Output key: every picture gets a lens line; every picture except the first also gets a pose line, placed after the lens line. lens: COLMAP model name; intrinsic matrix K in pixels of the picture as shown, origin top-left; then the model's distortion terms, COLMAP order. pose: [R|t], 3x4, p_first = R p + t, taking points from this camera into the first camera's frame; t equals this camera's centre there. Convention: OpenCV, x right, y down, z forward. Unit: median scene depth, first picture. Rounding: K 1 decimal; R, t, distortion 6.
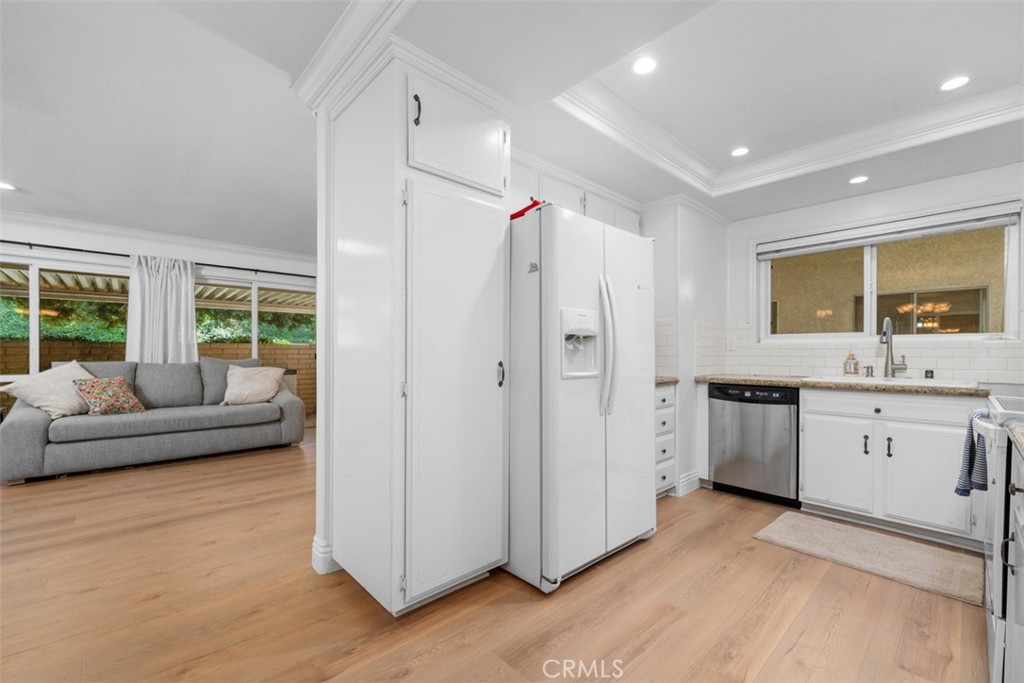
lens RADIAL K [[436.5, 0, 518.9], [0, 436.5, 352.2], [0, 0, 1]] dist [-0.006759, -0.000933]
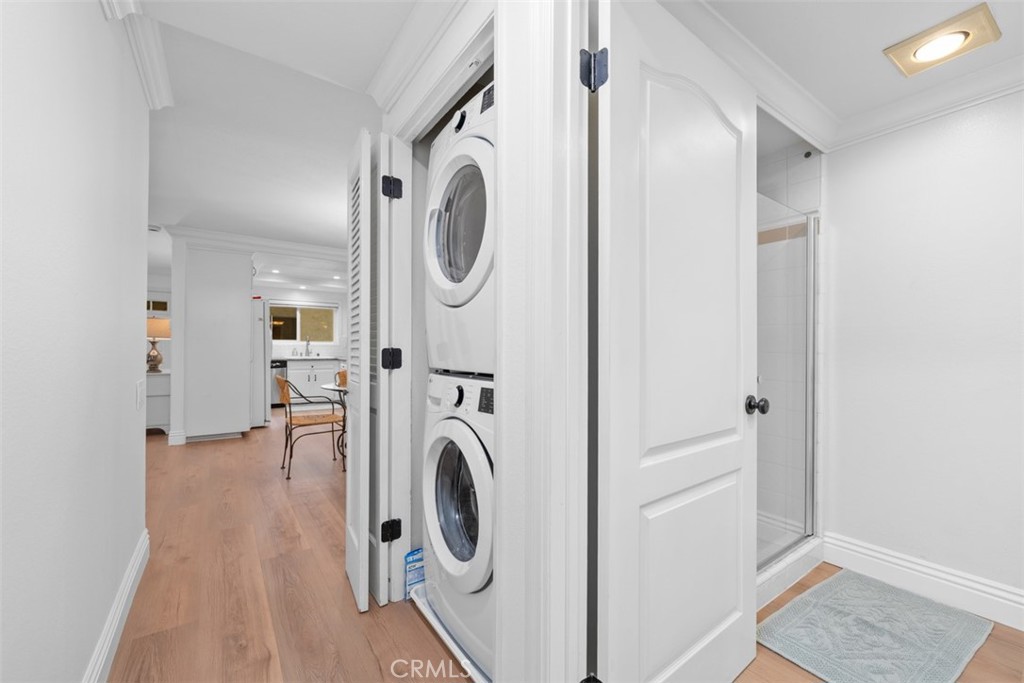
lens RADIAL K [[412.2, 0, 519.1], [0, 412.2, 349.6], [0, 0, 1]] dist [-0.016533, -0.000688]
pose [[0.126564, -0.001232, 0.991958, -1.313689], [-0.013535, 0.999904, 0.002968, -0.010118], [-0.991866, -0.013802, 0.126536, -0.575894]]
